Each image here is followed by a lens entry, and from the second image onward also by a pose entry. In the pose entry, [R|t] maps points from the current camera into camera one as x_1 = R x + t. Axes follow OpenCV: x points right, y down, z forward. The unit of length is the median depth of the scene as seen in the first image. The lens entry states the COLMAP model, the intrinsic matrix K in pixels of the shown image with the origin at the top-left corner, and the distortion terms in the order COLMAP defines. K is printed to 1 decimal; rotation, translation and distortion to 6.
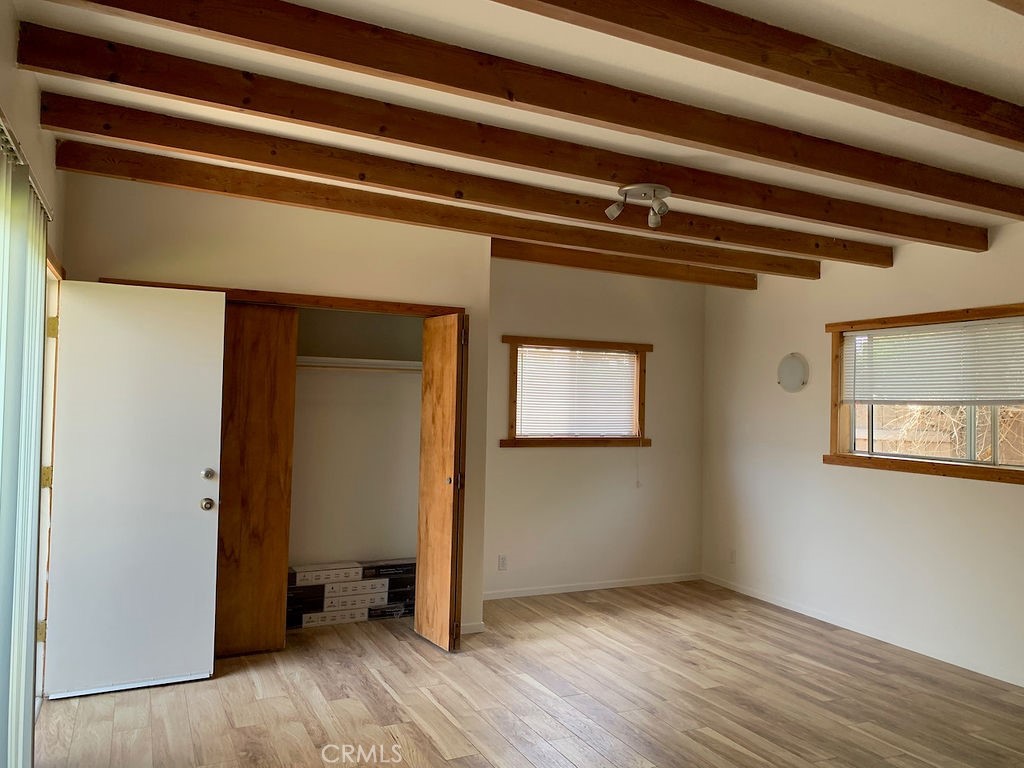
lens RADIAL K [[772.3, 0, 517.5], [0, 772.3, 384.3], [0, 0, 1]] dist [0.001672, -0.007825]
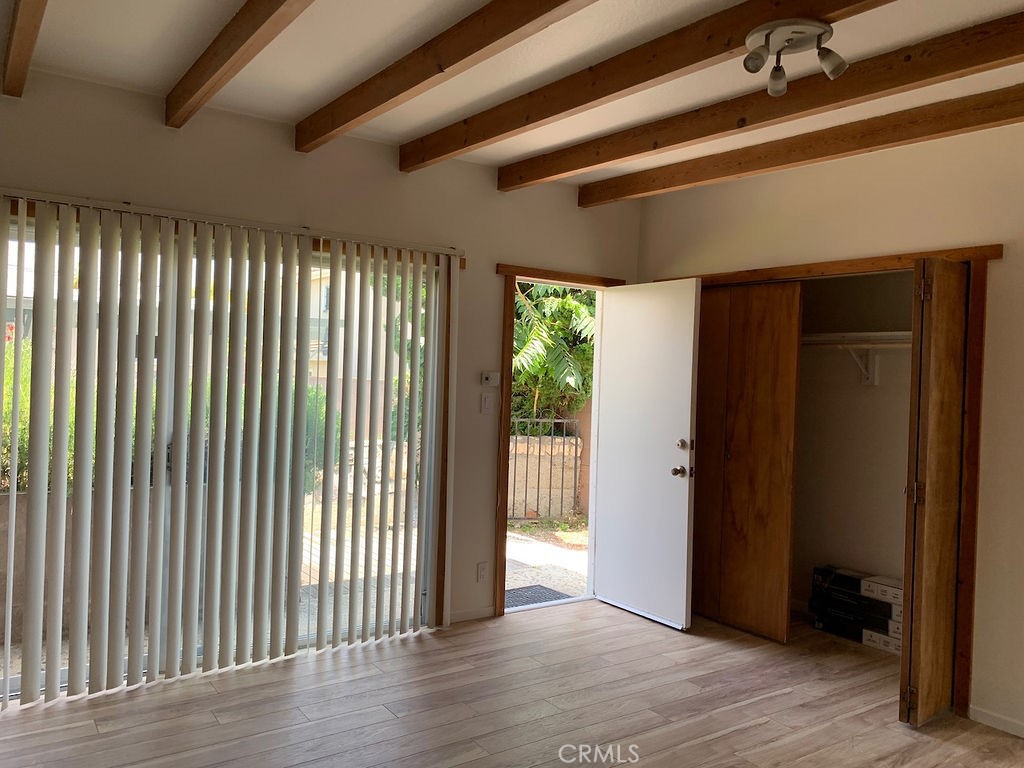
lens RADIAL K [[772.3, 0, 510.2], [0, 772.3, 382.5], [0, 0, 1]] dist [0.001672, -0.007825]
pose [[0.160804, -0.005266, -0.986972, 0.642675], [-0.011508, 0.999908, -0.007210, 0.038070], [0.986919, 0.012517, 0.160728, 0.573318]]
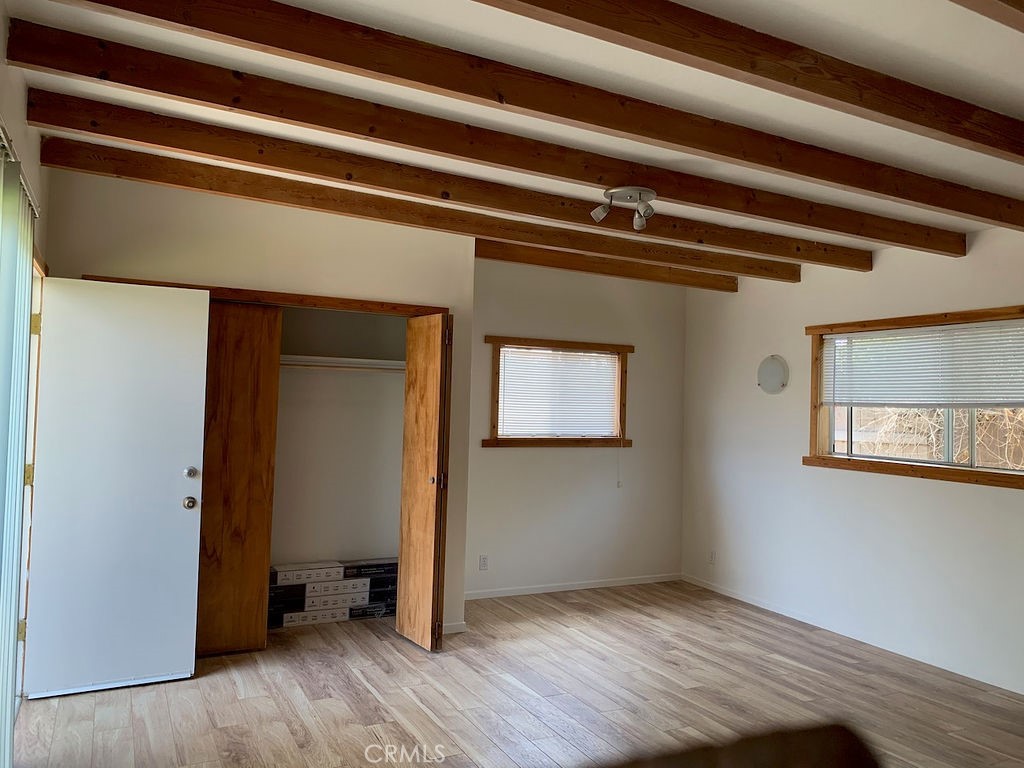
lens RADIAL K [[772.3, 0, 507.4], [0, 772.3, 380.8], [0, 0, 1]] dist [0.001672, -0.007825]
pose [[0.999848, 0.006870, 0.016005, -0.008956], [-0.006804, 0.999968, -0.004135, -0.000880], [-0.016033, 0.004025, 0.999863, -0.003251]]
